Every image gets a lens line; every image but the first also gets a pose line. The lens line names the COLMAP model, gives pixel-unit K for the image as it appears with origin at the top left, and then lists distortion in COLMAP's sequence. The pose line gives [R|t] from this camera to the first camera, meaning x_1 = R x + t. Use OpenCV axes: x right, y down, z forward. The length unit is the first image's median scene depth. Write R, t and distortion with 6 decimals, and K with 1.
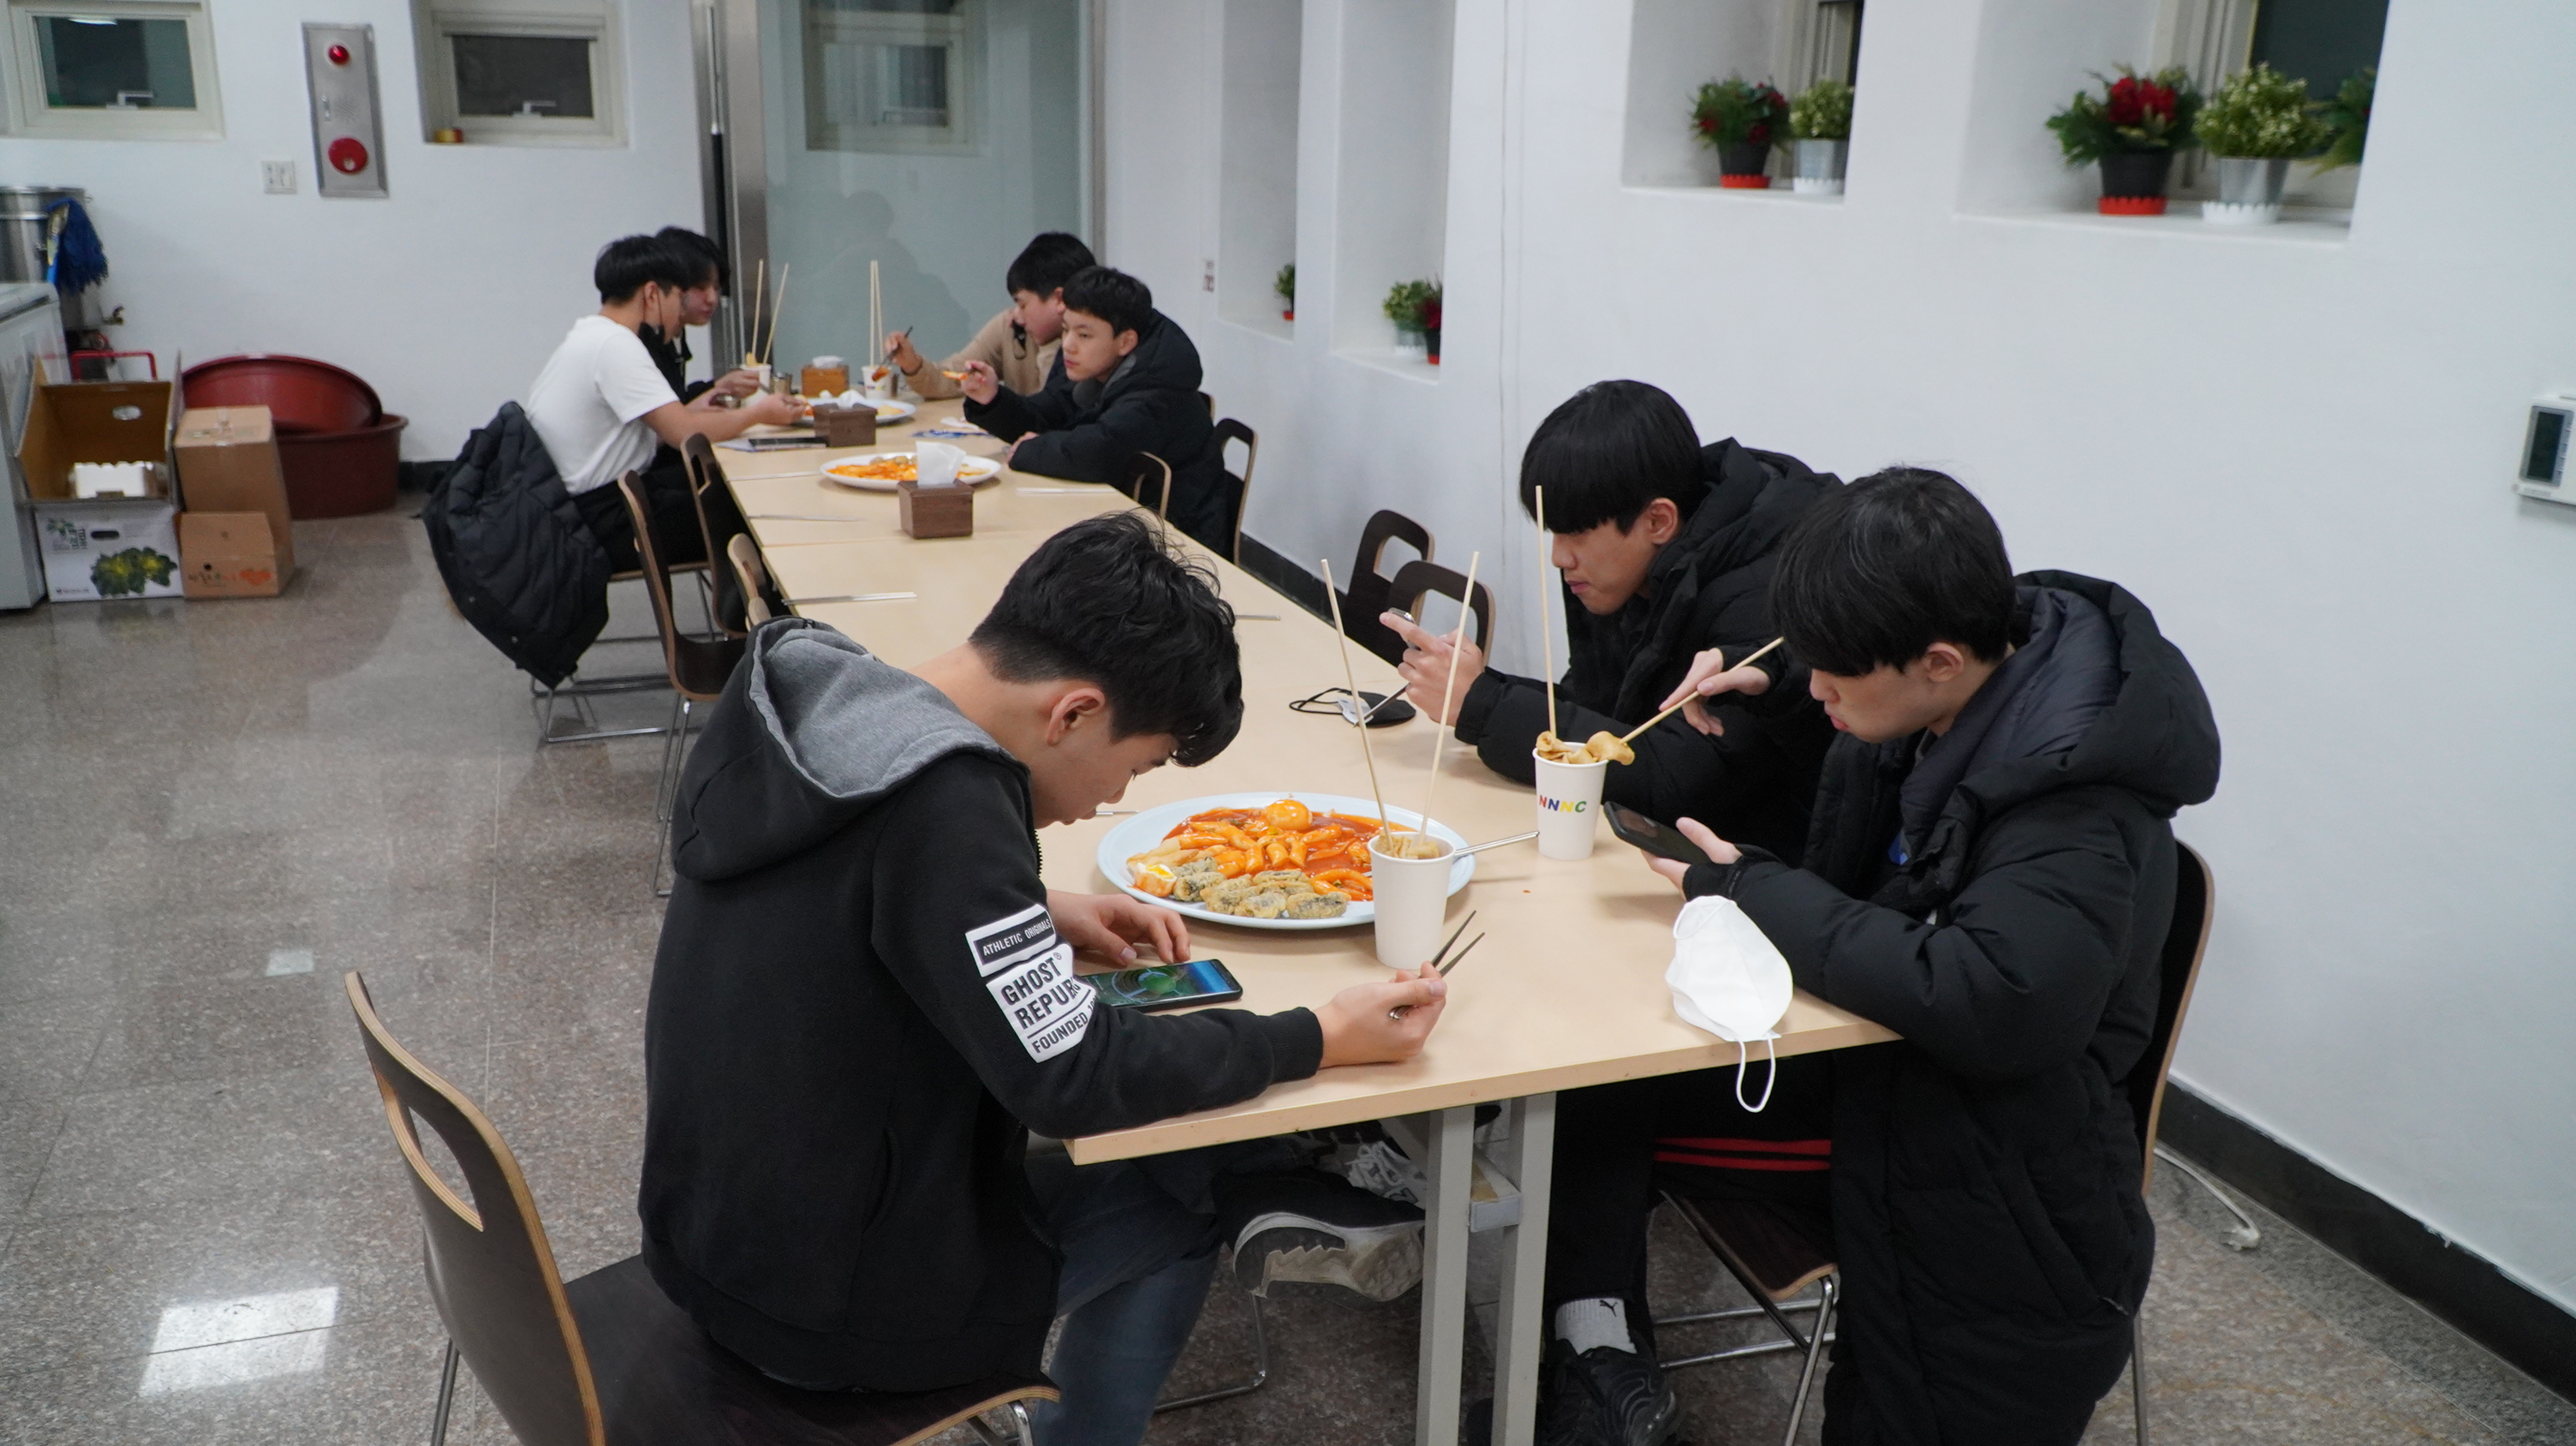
lens RADIAL K [[1951.5, 0, 1280.3], [0, 1951.5, 715.3], [0, 0, 1]] dist [-0.012476, 0.006111]
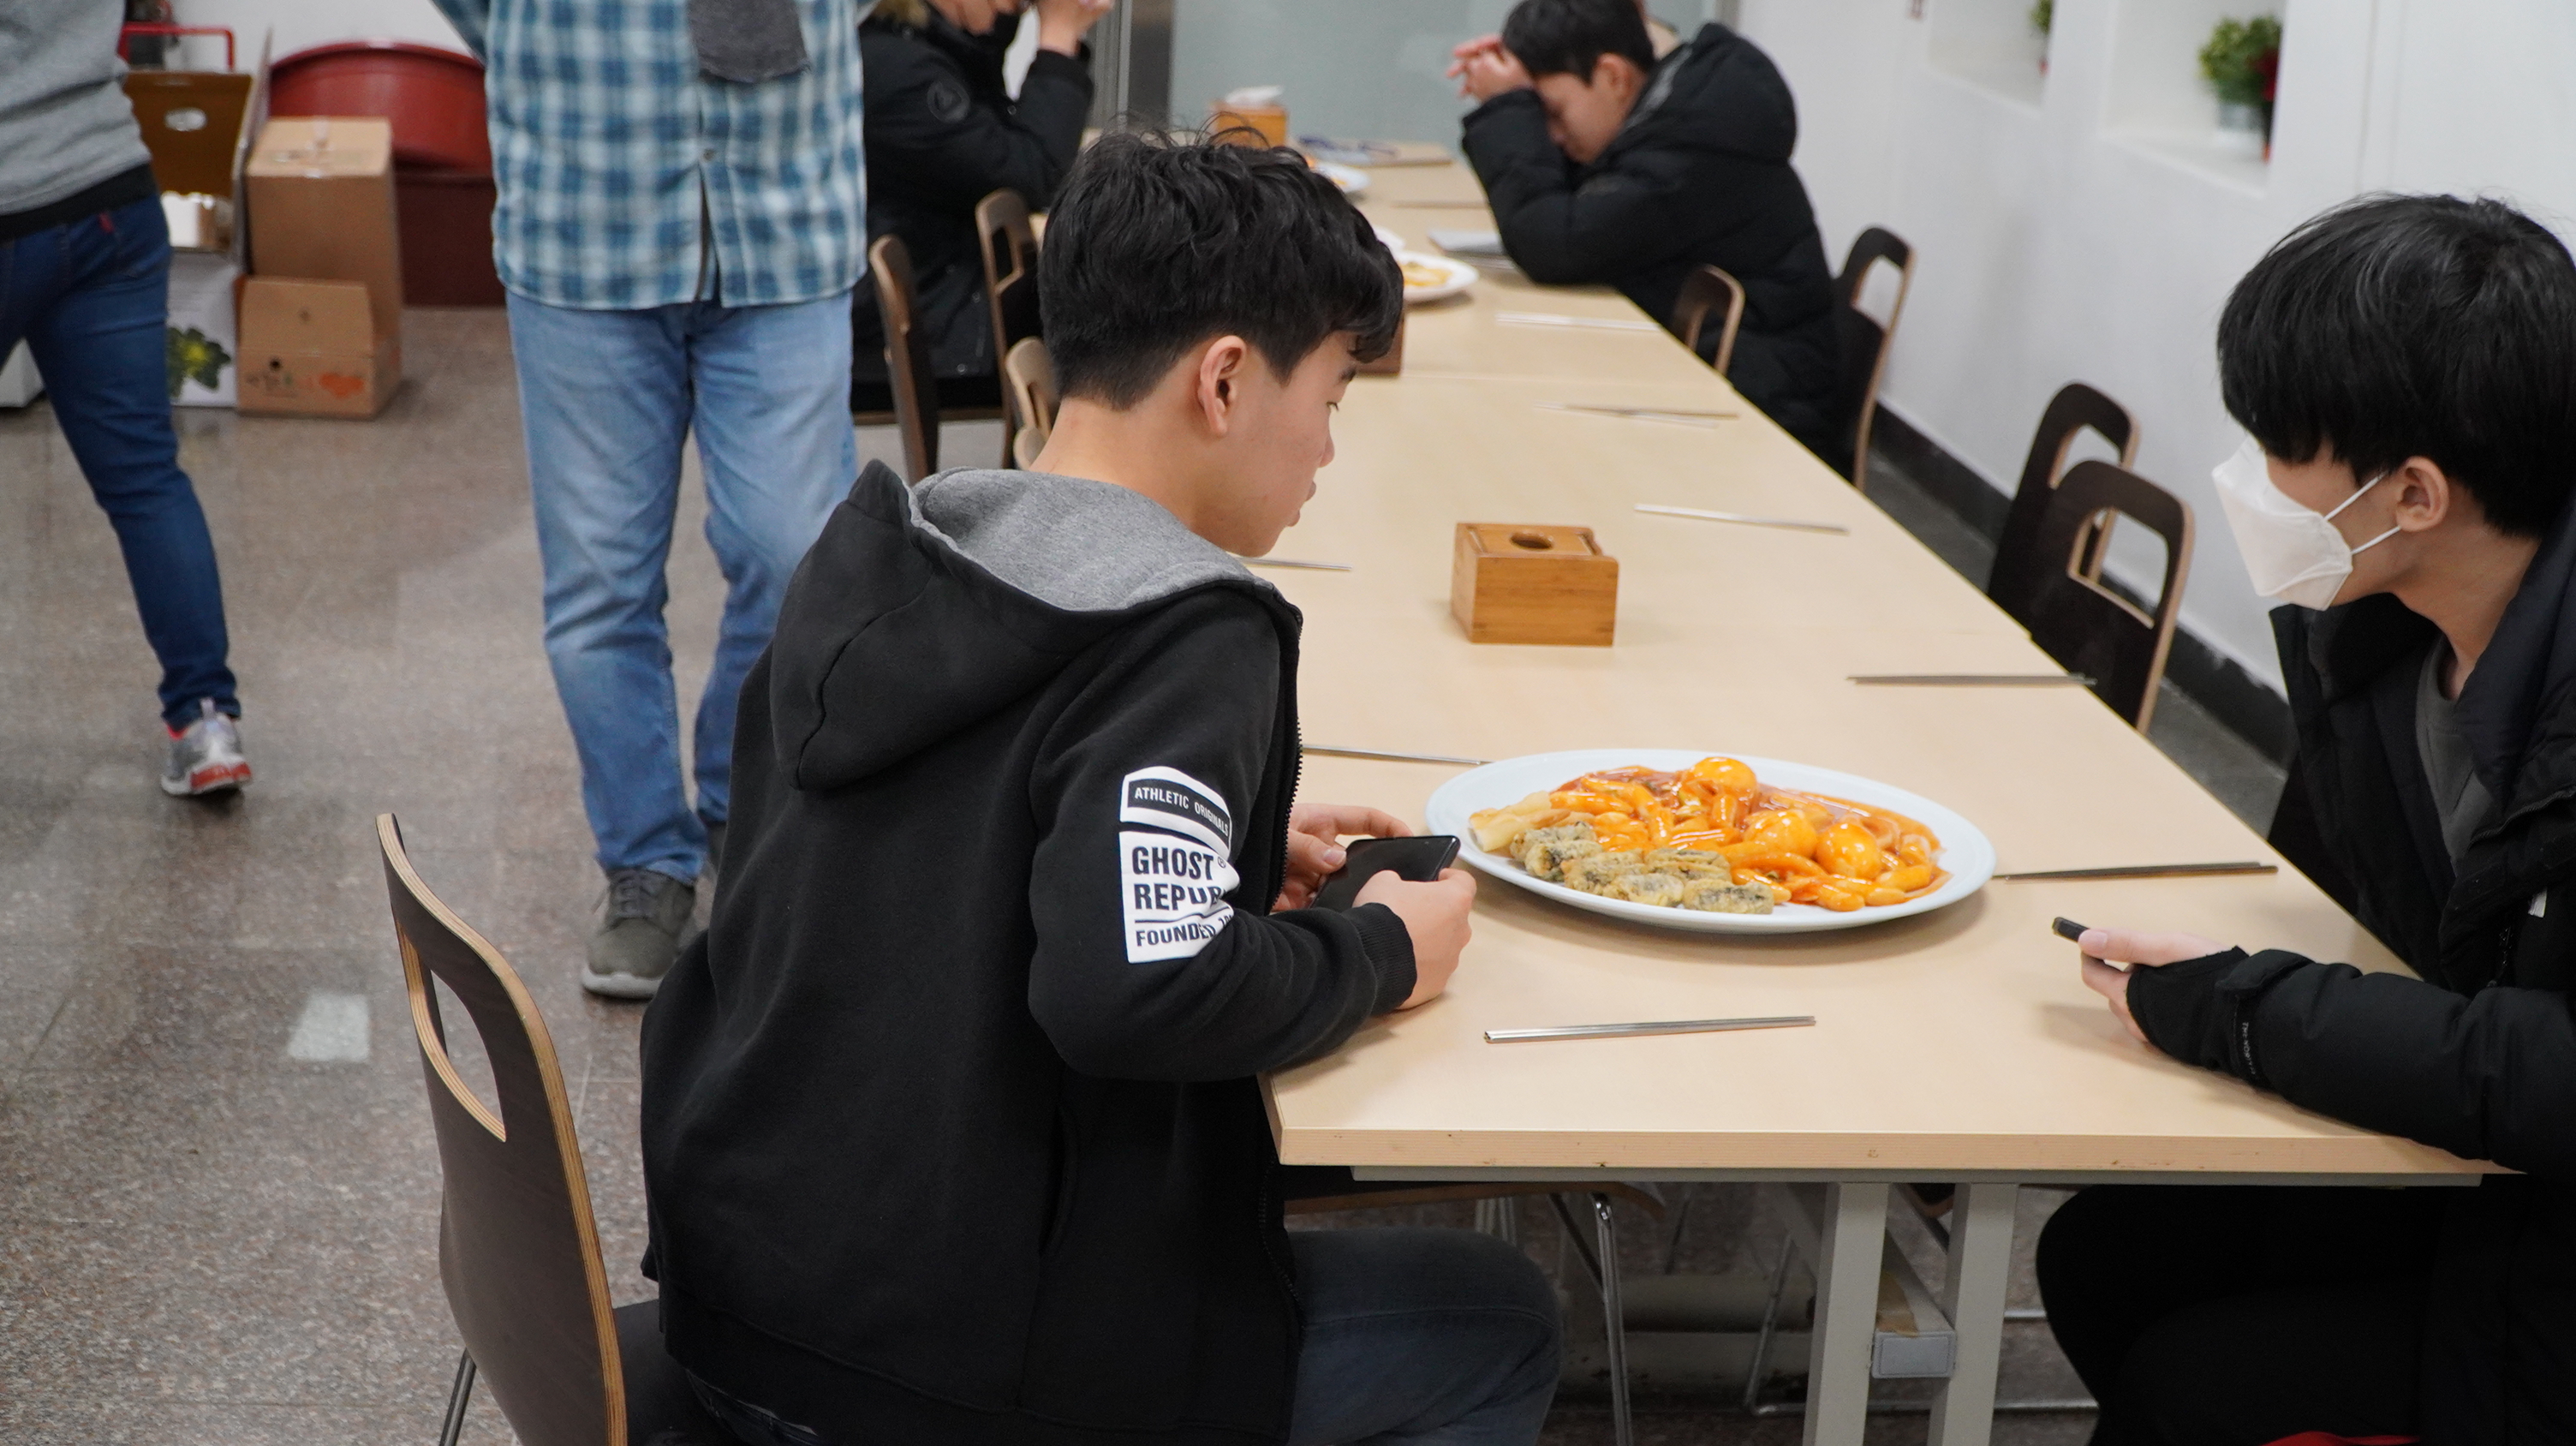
lens RADIAL K [[3551.5, 0, 1288.0], [0, 3551.5, 723.0], [0, 0, 1]] dist [0.033449, -0.467612]
pose [[0.971385, 0.094774, -0.217784, 0.071837], [-0.098701, 0.995091, -0.007196, 0.033311], [0.216033, 0.028486, 0.975971, -0.121311]]
